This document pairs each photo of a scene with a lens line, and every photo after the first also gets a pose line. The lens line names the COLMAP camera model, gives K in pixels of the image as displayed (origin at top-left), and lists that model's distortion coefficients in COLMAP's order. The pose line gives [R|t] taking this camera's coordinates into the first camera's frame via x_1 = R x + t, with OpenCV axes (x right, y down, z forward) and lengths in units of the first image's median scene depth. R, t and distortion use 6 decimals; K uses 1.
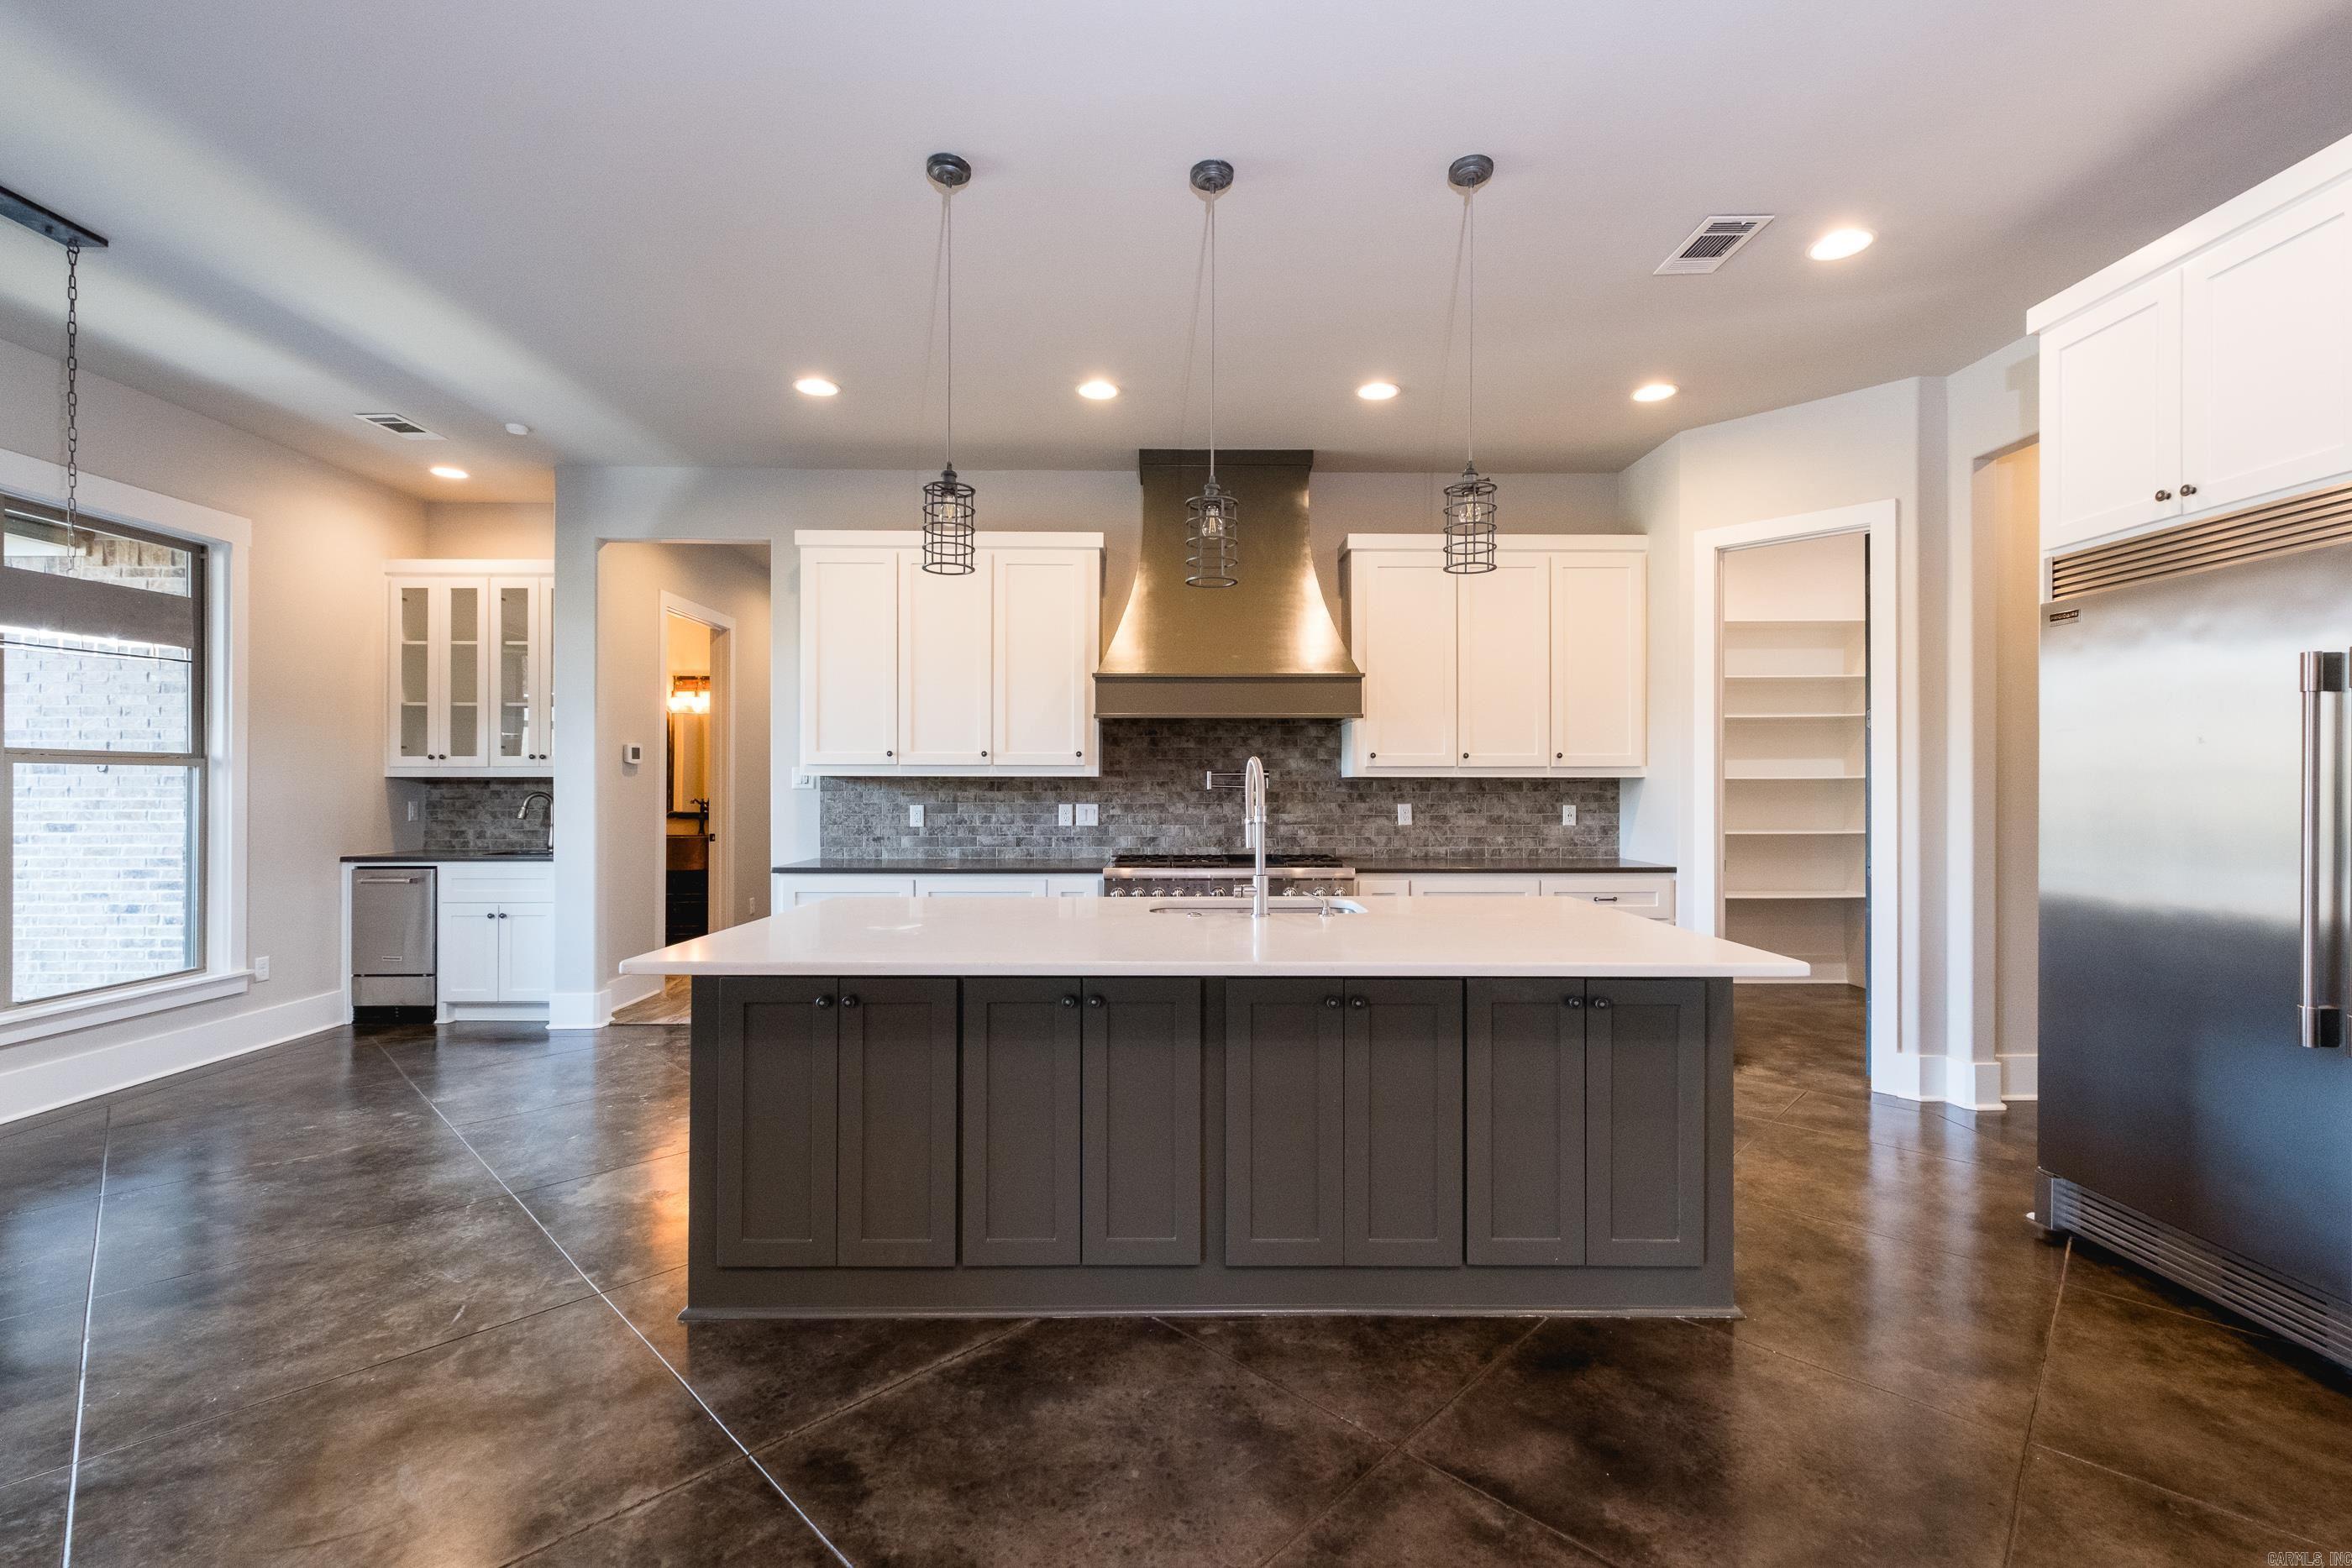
lens RADIAL K [[1020.6, 0, 1182.7], [0, 1020.6, 781.6], [0, 0, 1]] dist [0.008267, -0.005937]
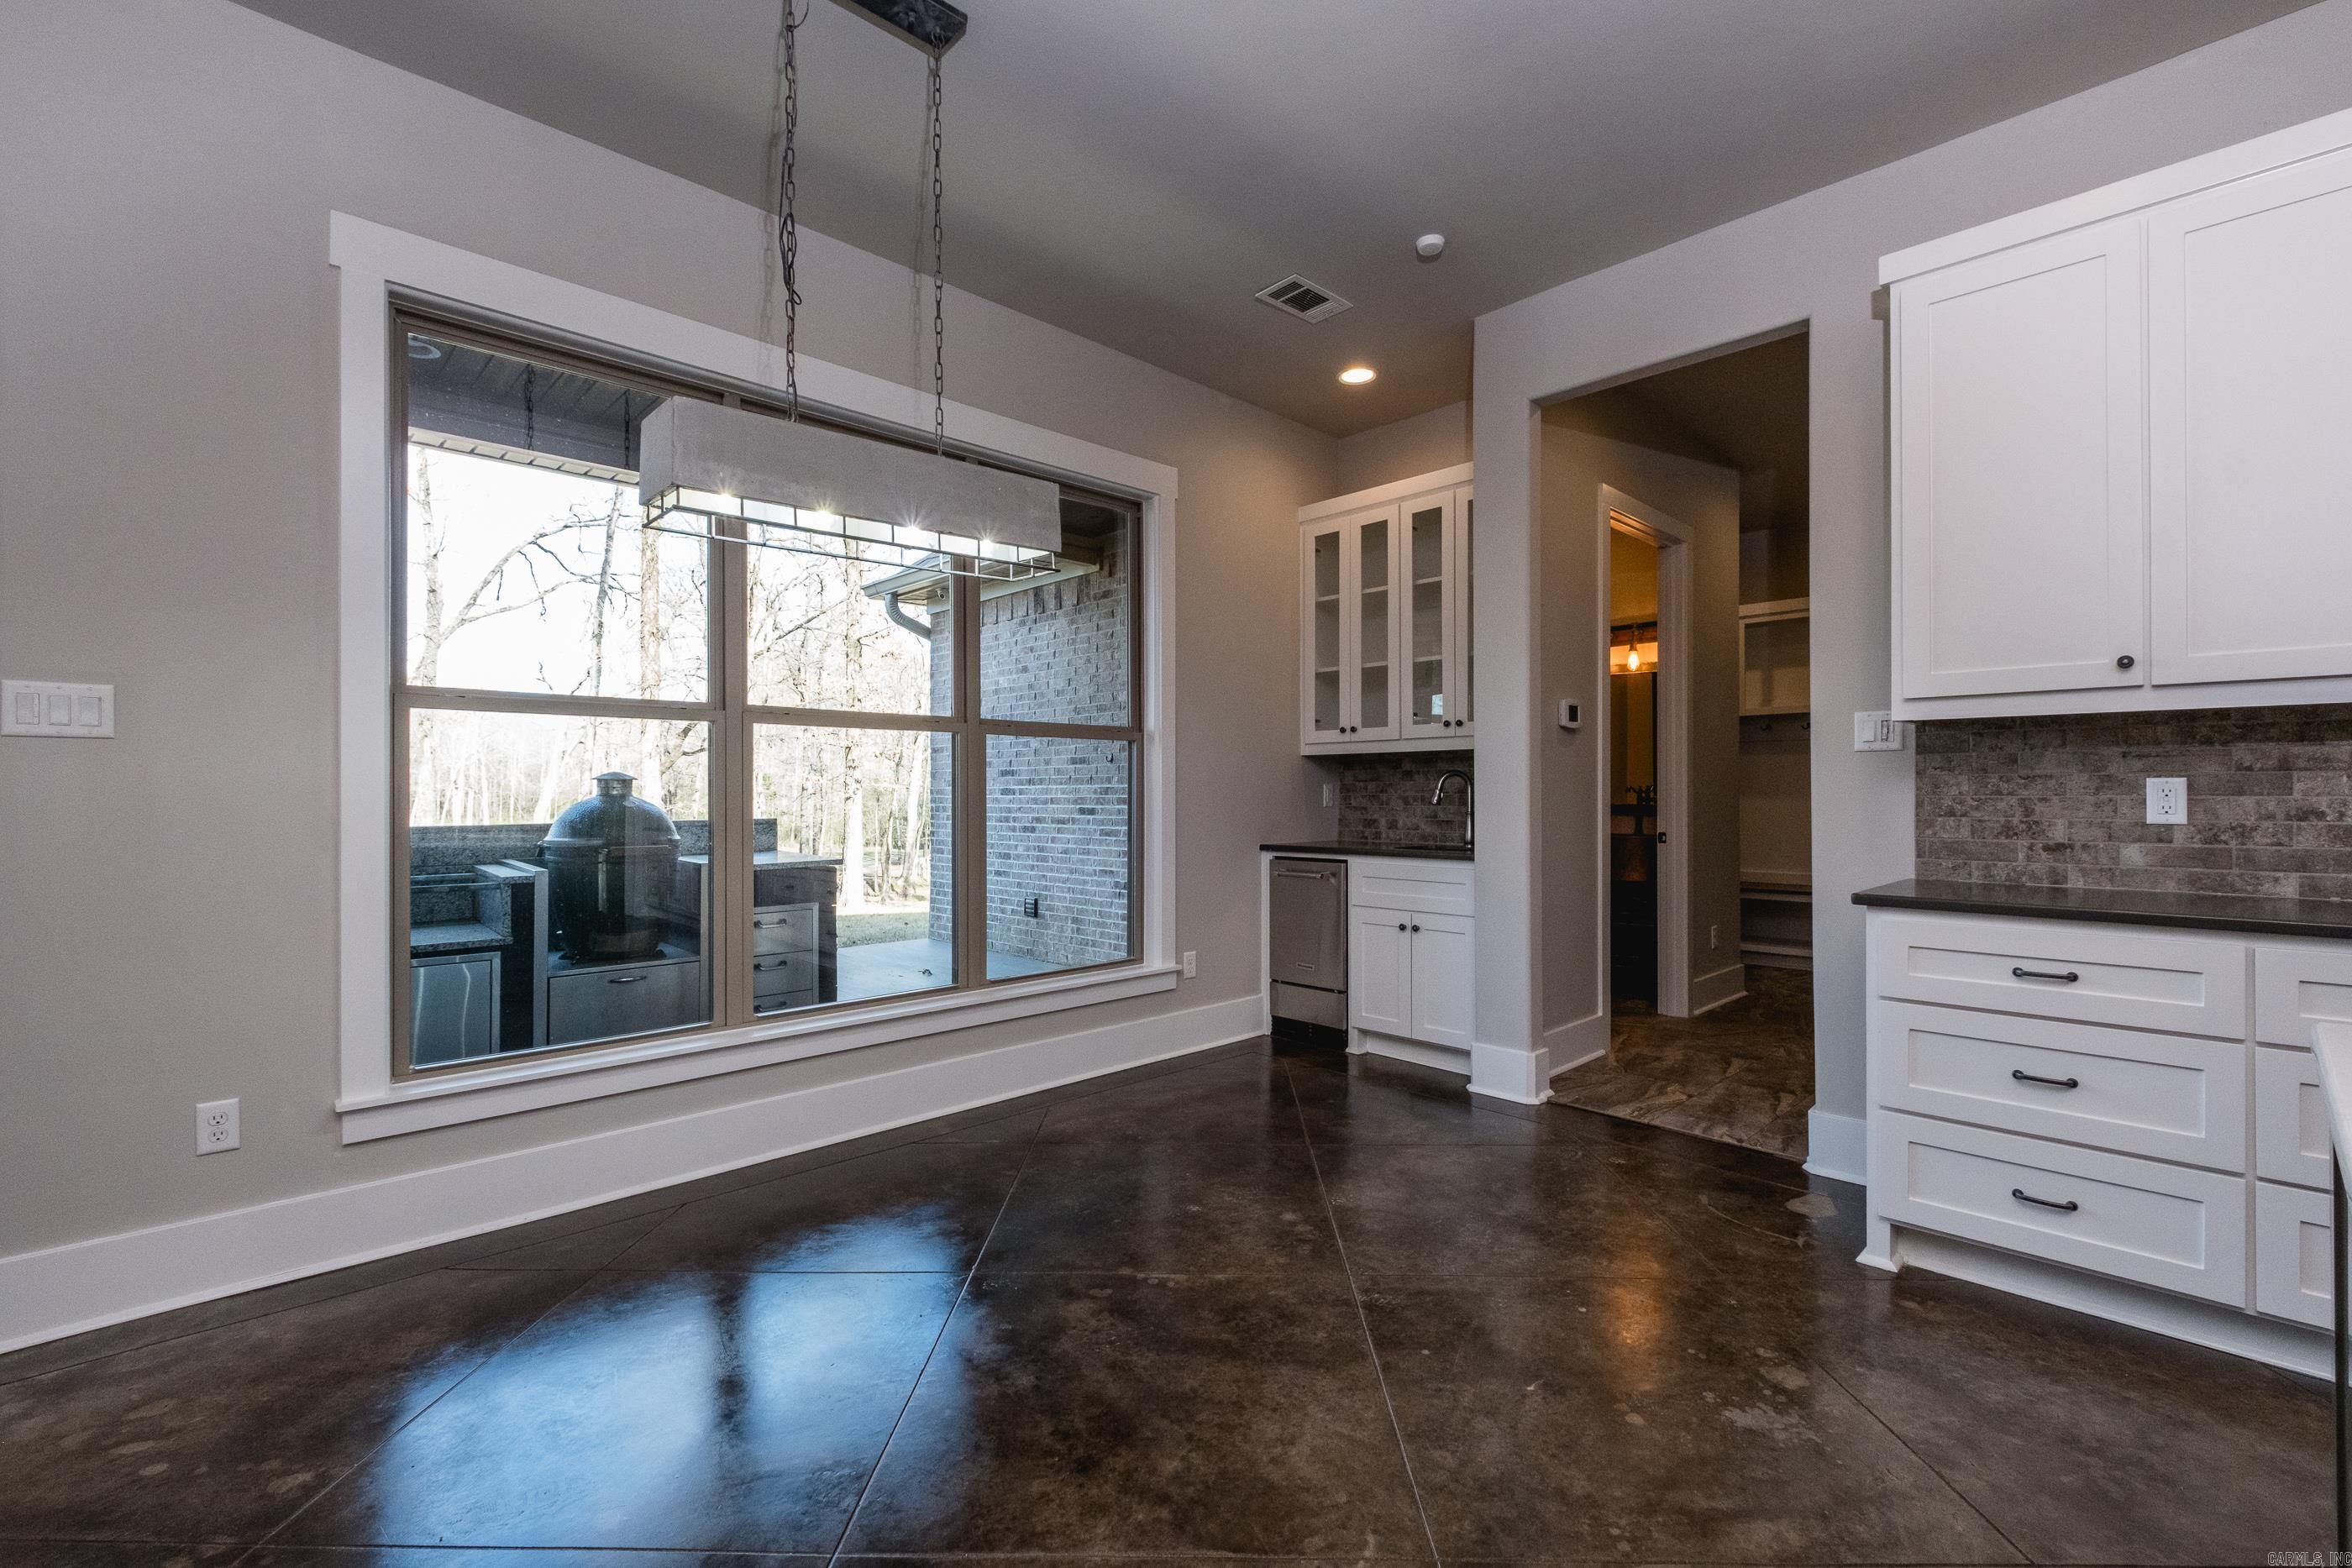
lens RADIAL K [[1020.6, 0, 1178.8], [0, 1020.6, 783.7], [0, 0, 1]] dist [0.008267, -0.005937]
pose [[0.681910, -0.008620, -0.731385, -0.225080], [0.005981, 0.999963, -0.006210, 0.025887], [0.731412, -0.000140, 0.681936, 0.348371]]
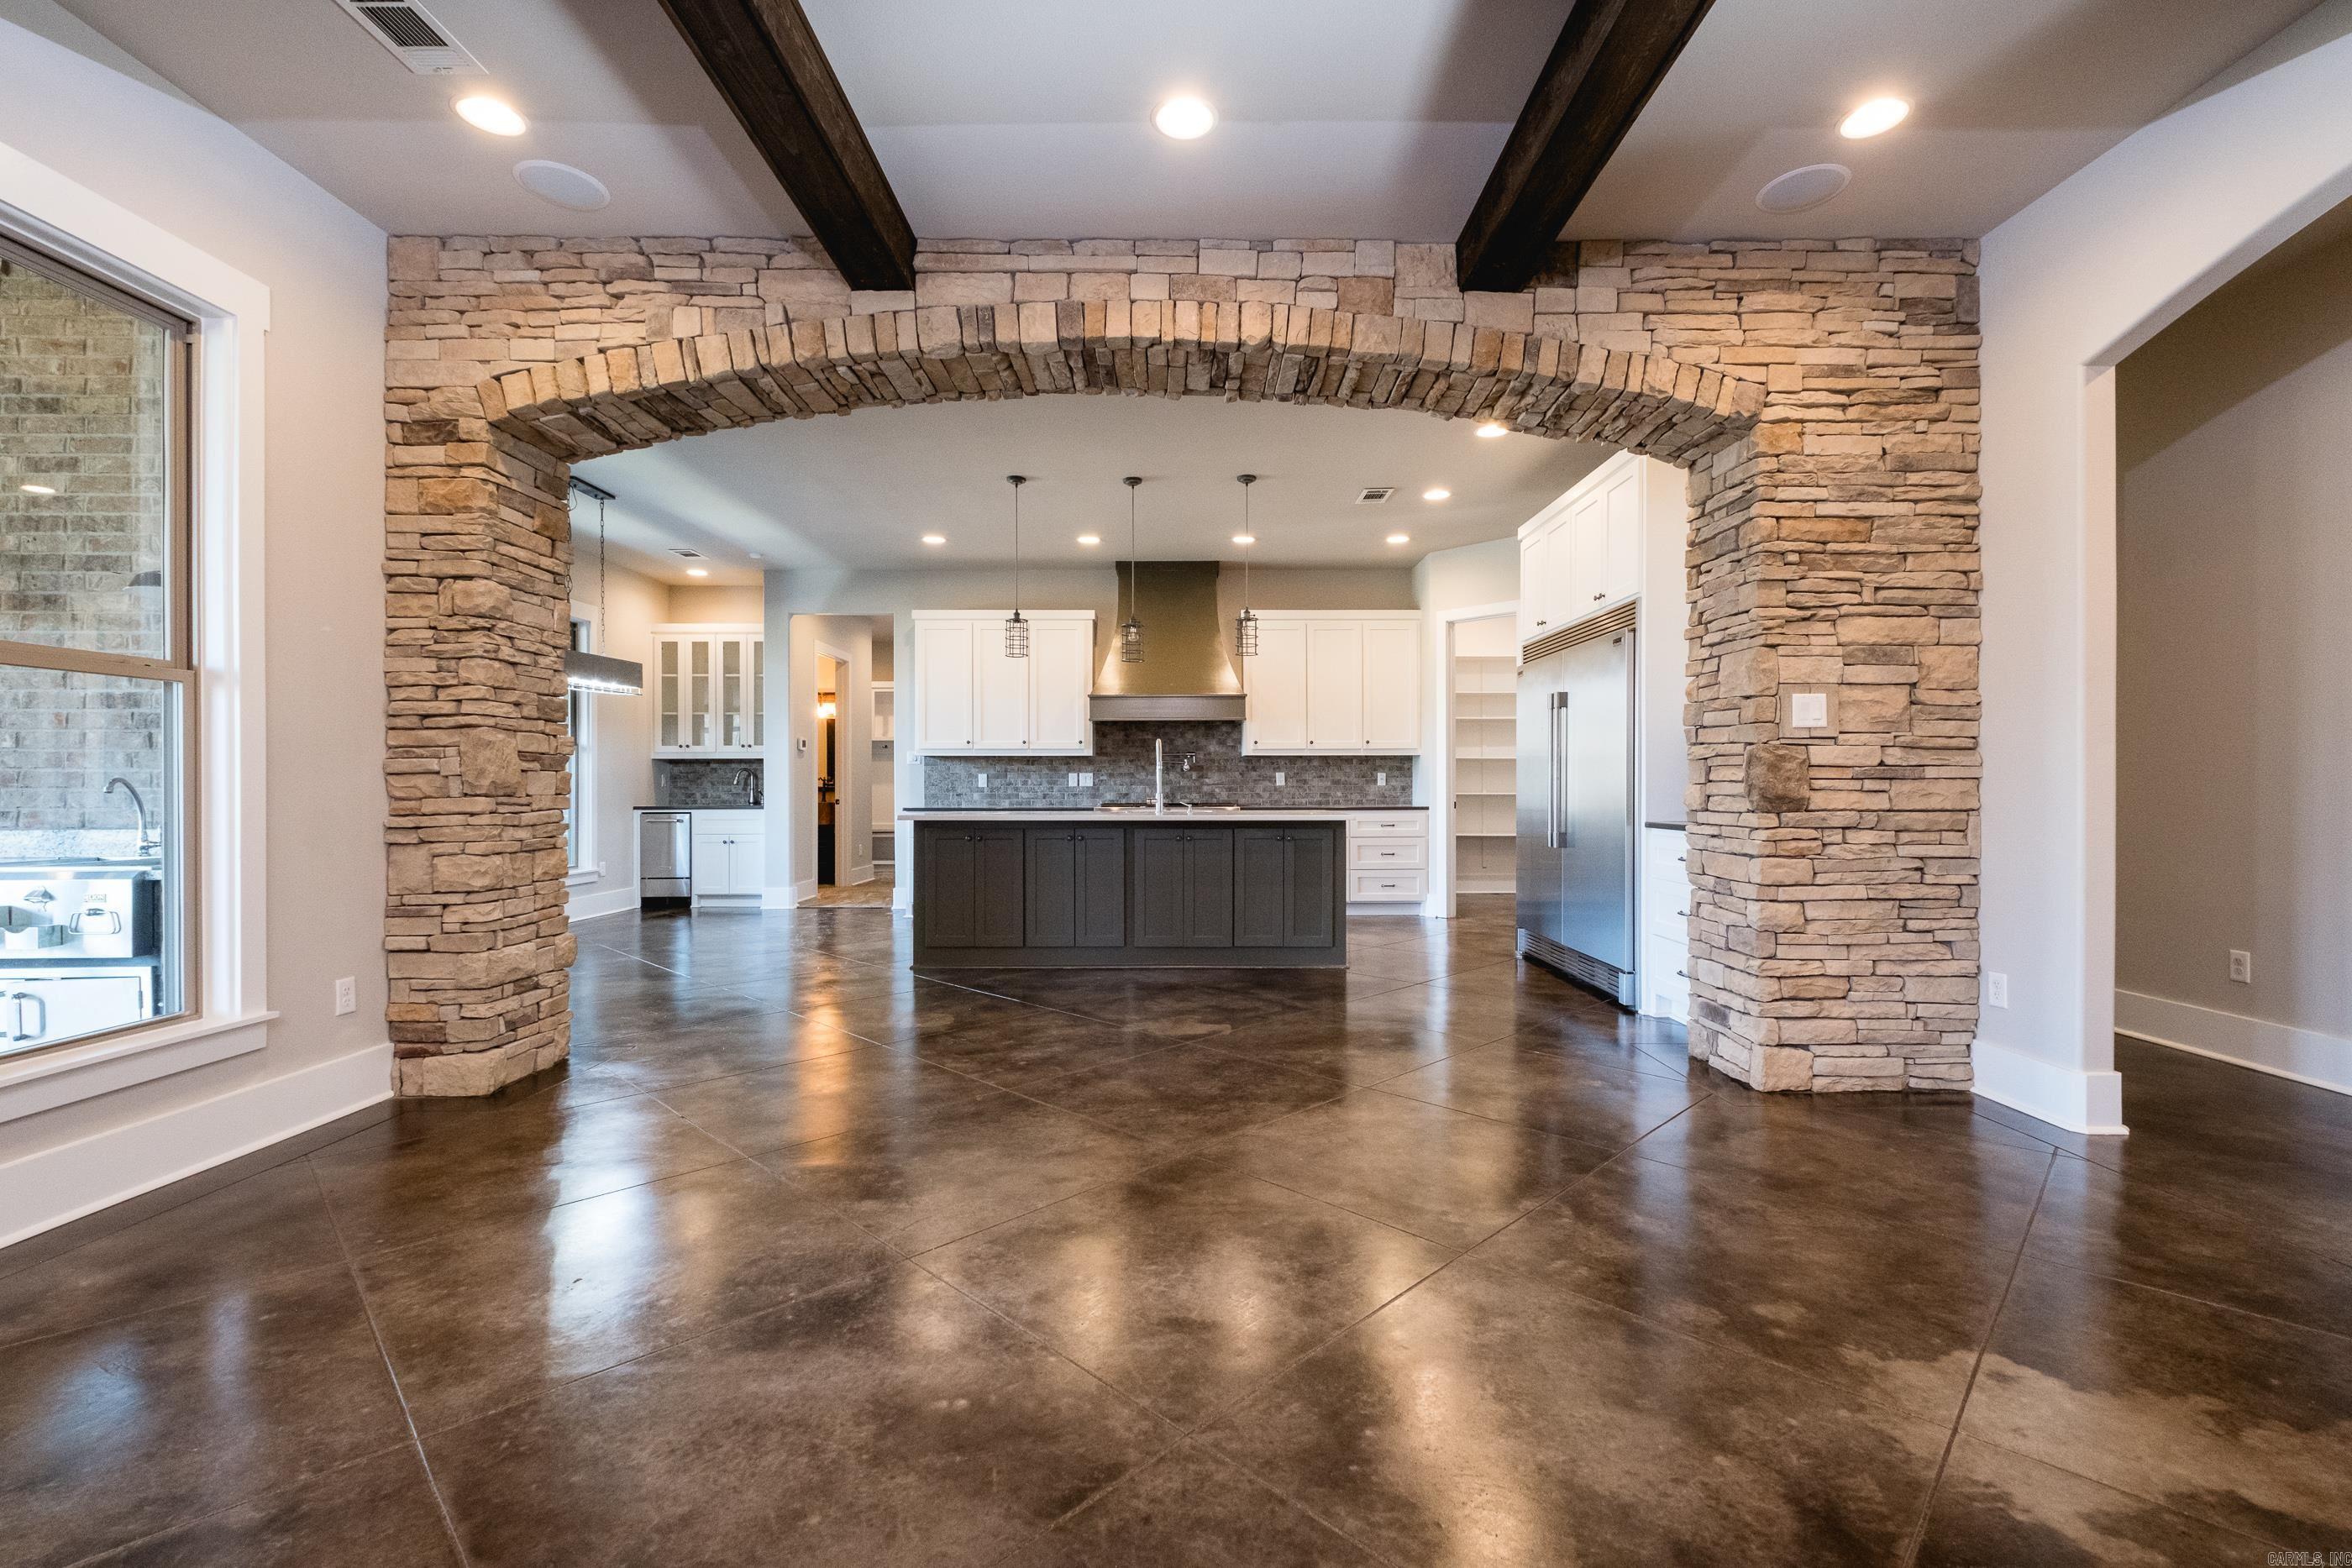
lens RADIAL K [[1020.6, 0, 1191.3], [0, 1020.6, 787.5], [0, 0, 1]] dist [0.008267, -0.005937]
pose [[0.999965, -0.002516, -0.007960, 0.088270], [0.002533, 0.999994, 0.002171, 0.042151], [0.007955, -0.002192, 0.999966, -0.642352]]
